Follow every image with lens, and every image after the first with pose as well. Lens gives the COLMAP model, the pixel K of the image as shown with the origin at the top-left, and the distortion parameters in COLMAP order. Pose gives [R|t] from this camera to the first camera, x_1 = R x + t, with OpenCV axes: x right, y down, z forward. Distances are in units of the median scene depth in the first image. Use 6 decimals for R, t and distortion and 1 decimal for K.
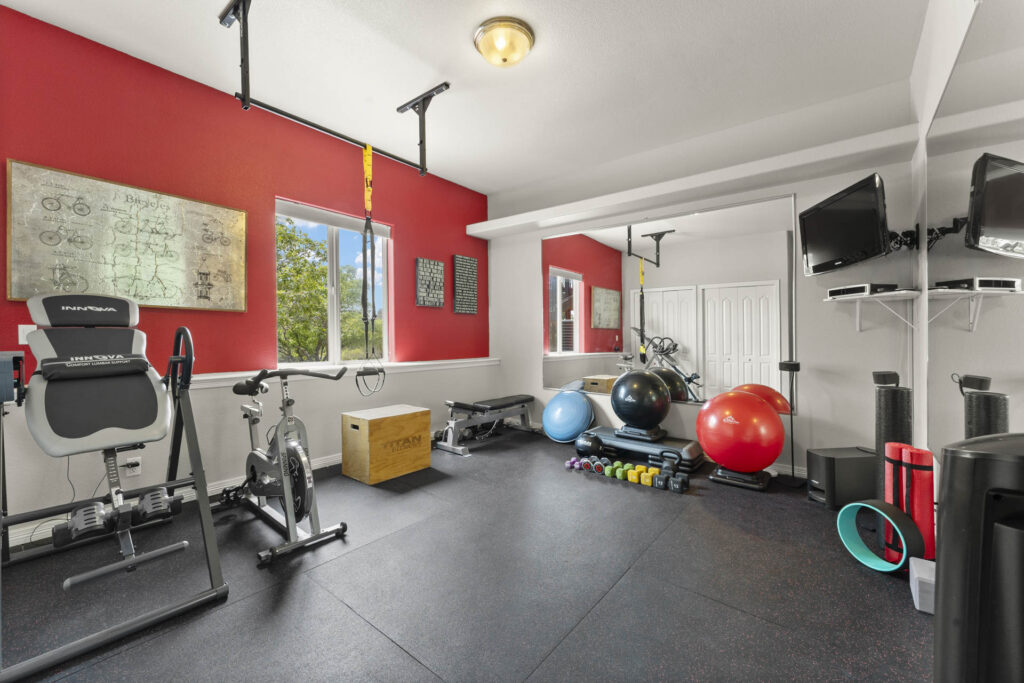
lens RADIAL K [[416.1, 0, 505.4], [0, 416.1, 332.3], [0, 0, 1]] dist [0.001505, 0.000207]
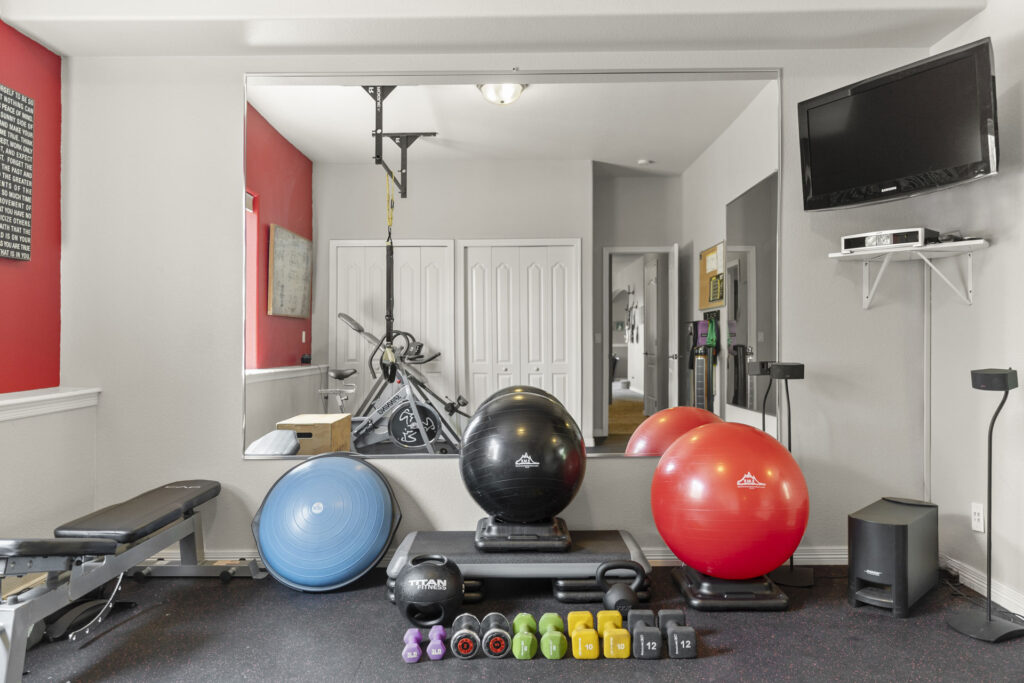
lens RADIAL K [[718.1, 0, 517.1], [0, 718.1, 338.2], [0, 0, 1]] dist [0.010572, 0.002718]
pose [[0.775097, -0.010623, 0.631752, -0.181000], [0.005719, 0.999936, 0.009798, 0.022174], [-0.631816, -0.003981, 0.775108, 0.413401]]
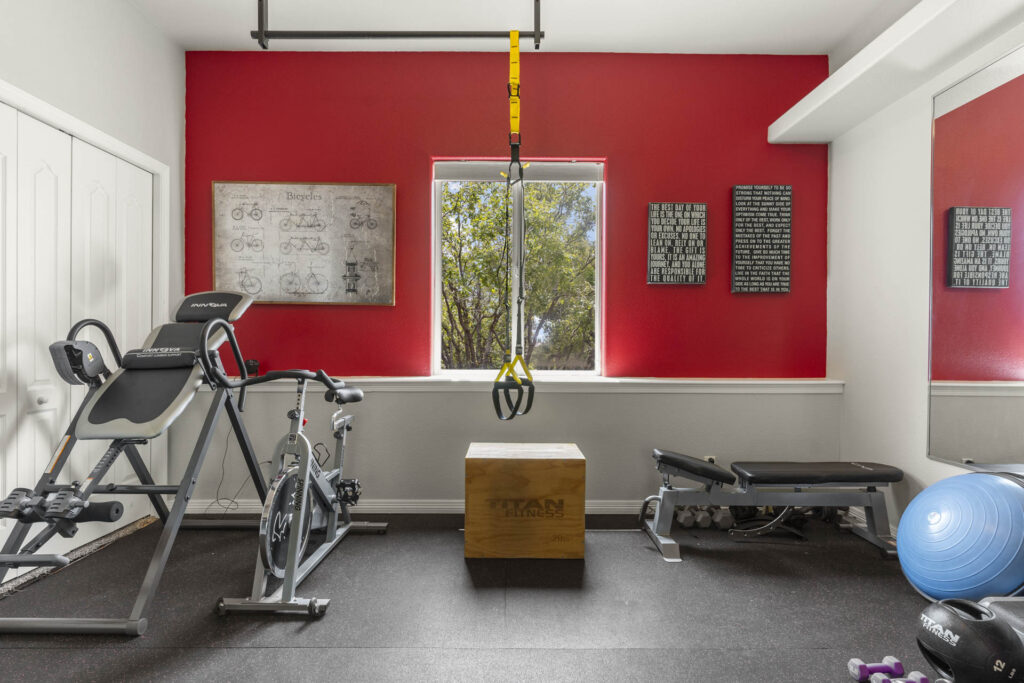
lens RADIAL K [[524.0, 0, 511.1], [0, 524.0, 349.7], [0, 0, 1]] dist [-0.003747, -0.000794]
pose [[0.638245, 0.005262, -0.769816, 0.300073], [0.003589, 0.999945, 0.009811, 0.027474], [0.769825, -0.009025, 0.638191, 0.454387]]
